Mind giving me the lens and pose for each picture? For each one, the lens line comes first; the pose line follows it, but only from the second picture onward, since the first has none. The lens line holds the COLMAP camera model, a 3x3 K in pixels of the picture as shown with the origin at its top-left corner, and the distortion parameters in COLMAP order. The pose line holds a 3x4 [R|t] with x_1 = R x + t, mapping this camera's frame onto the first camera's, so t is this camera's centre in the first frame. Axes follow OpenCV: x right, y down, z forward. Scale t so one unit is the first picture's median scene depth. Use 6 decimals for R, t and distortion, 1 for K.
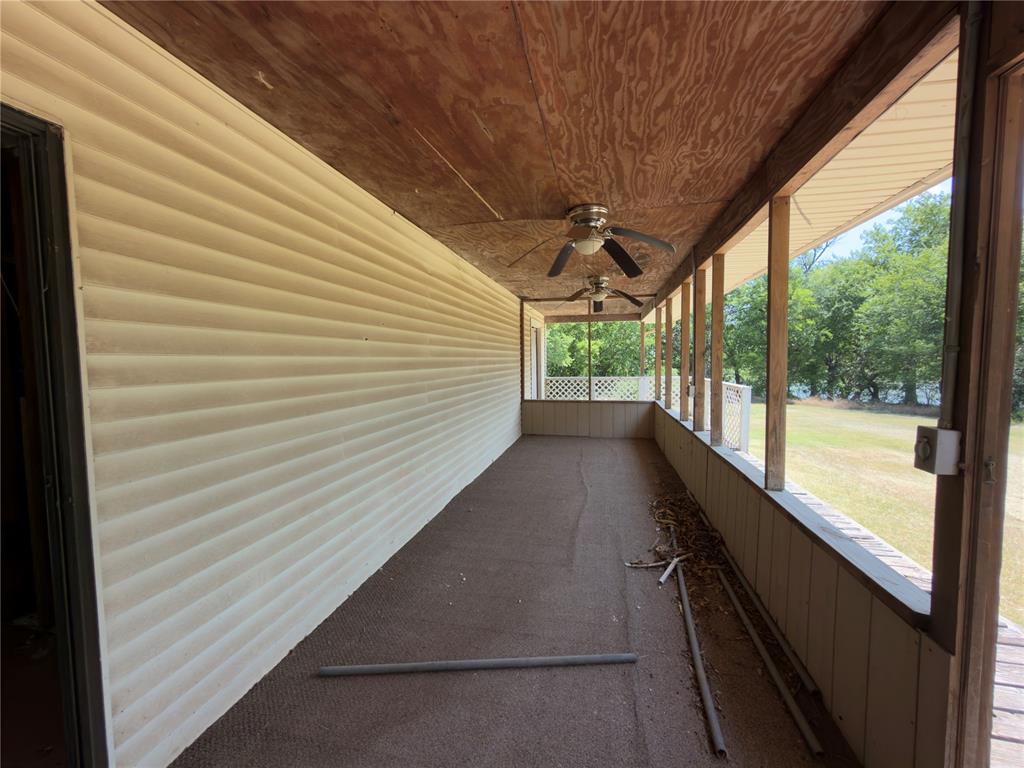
lens RADIAL K [[409.4, 0, 513.4], [0, 409.4, 384.4], [0, 0, 1]] dist [0.001191, 0.000198]
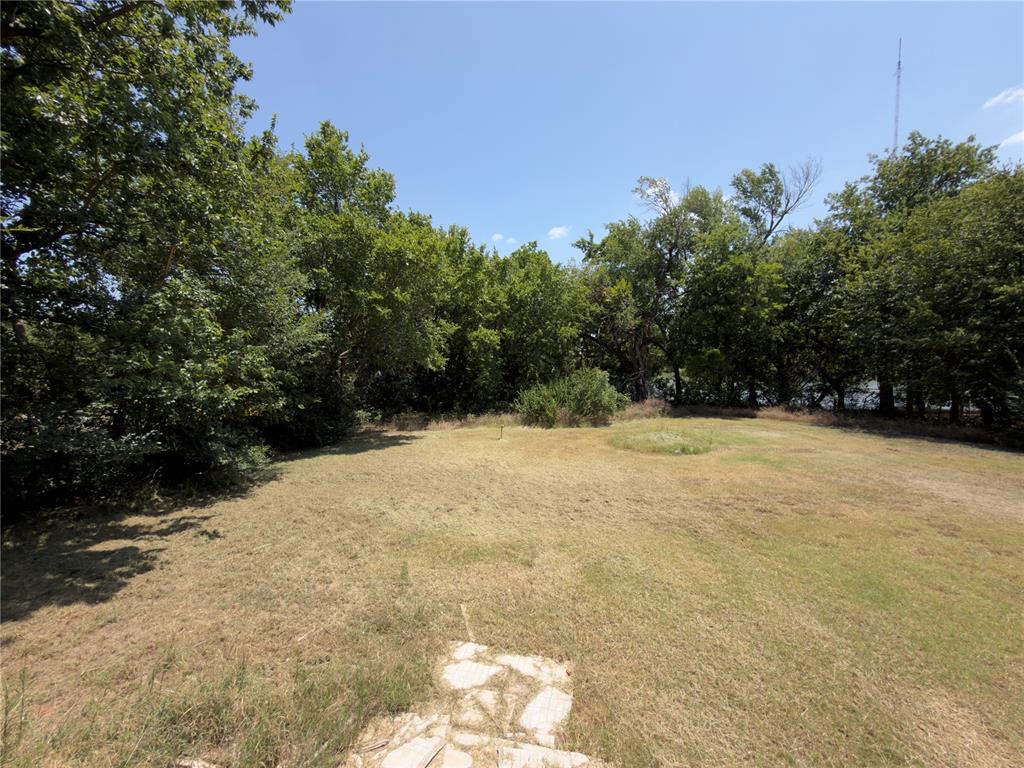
lens RADIAL K [[409.4, 0, 512.4], [0, 409.4, 380.6], [0, 0, 1]] dist [0.001191, 0.000198]
pose [[0.985713, -0.012604, 0.167964, 0.123070], [0.011946, 0.999916, 0.004928, -0.027067], [-0.168012, -0.002851, 0.985781, 0.341114]]
